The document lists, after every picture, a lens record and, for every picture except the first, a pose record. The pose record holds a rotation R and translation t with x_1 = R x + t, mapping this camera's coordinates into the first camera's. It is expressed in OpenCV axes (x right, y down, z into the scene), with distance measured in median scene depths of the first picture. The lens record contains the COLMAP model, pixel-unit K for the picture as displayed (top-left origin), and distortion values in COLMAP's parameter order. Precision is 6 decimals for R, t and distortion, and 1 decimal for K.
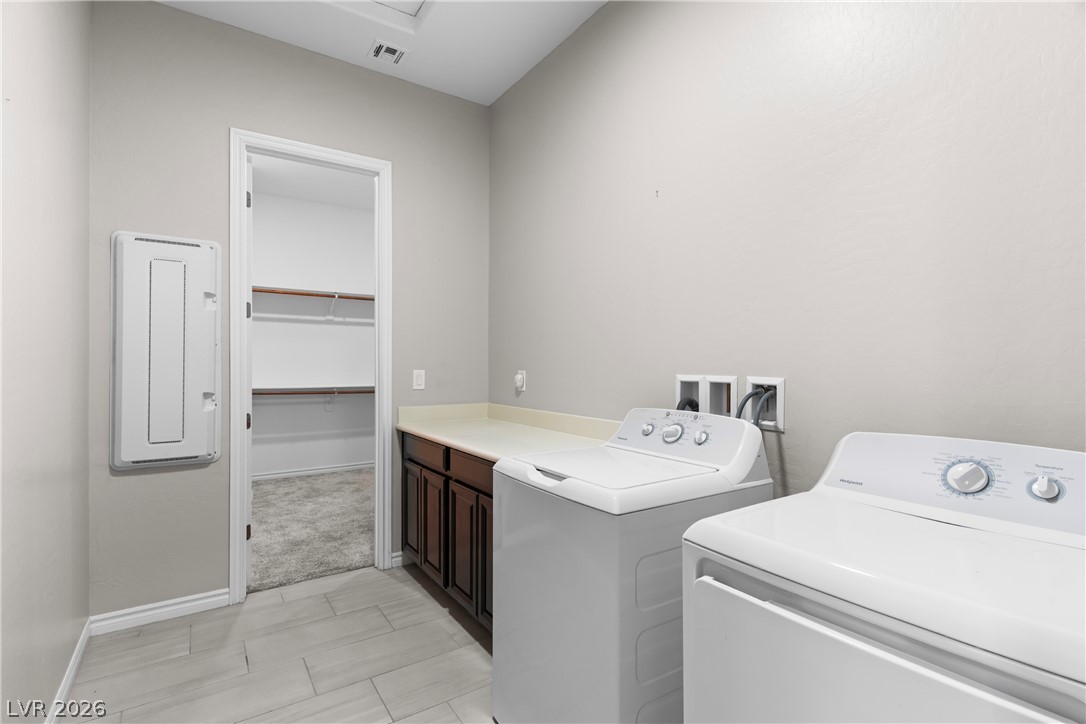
lens RADIAL K [[523.5, 0, 543.0], [0, 523.5, 362.0], [0, 0, 1]] dist [0.000477, 0.000147]
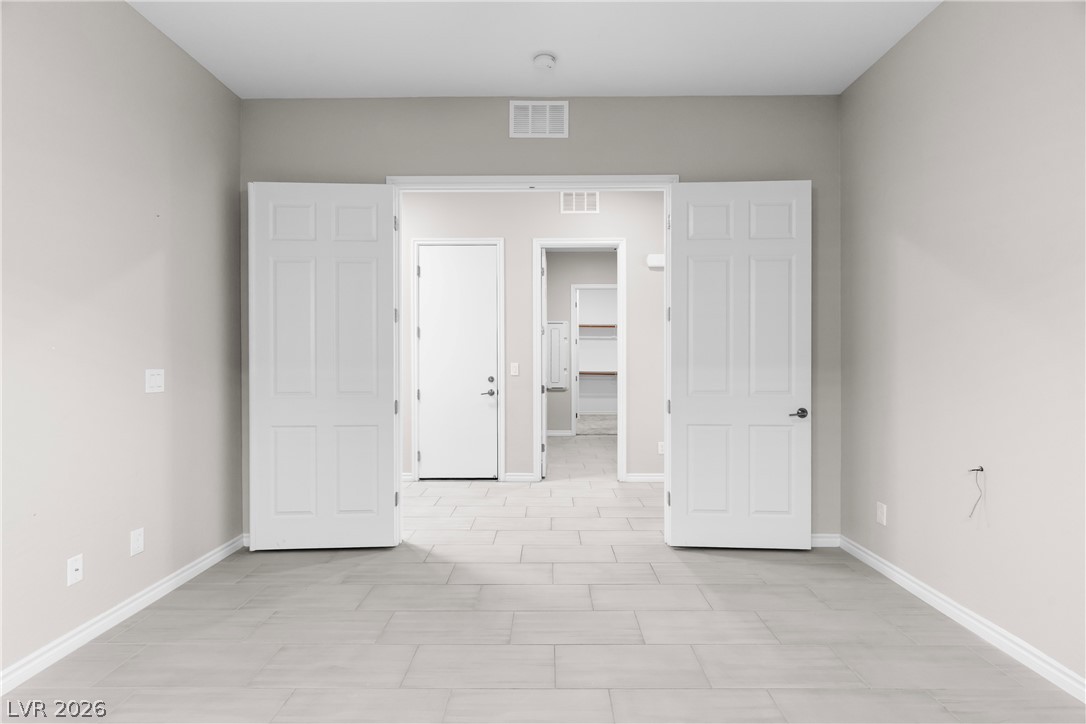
lens RADIAL K [[523.5, 0, 543.0], [0, 523.5, 362.0], [0, 0, 1]] dist [0.000477, 0.000147]
pose [[0.832643, 0.000966, -0.553809, 0.983462], [0.002620, 0.999980, 0.005683, -0.000732], [0.553803, -0.006183, 0.832625, -1.678109]]
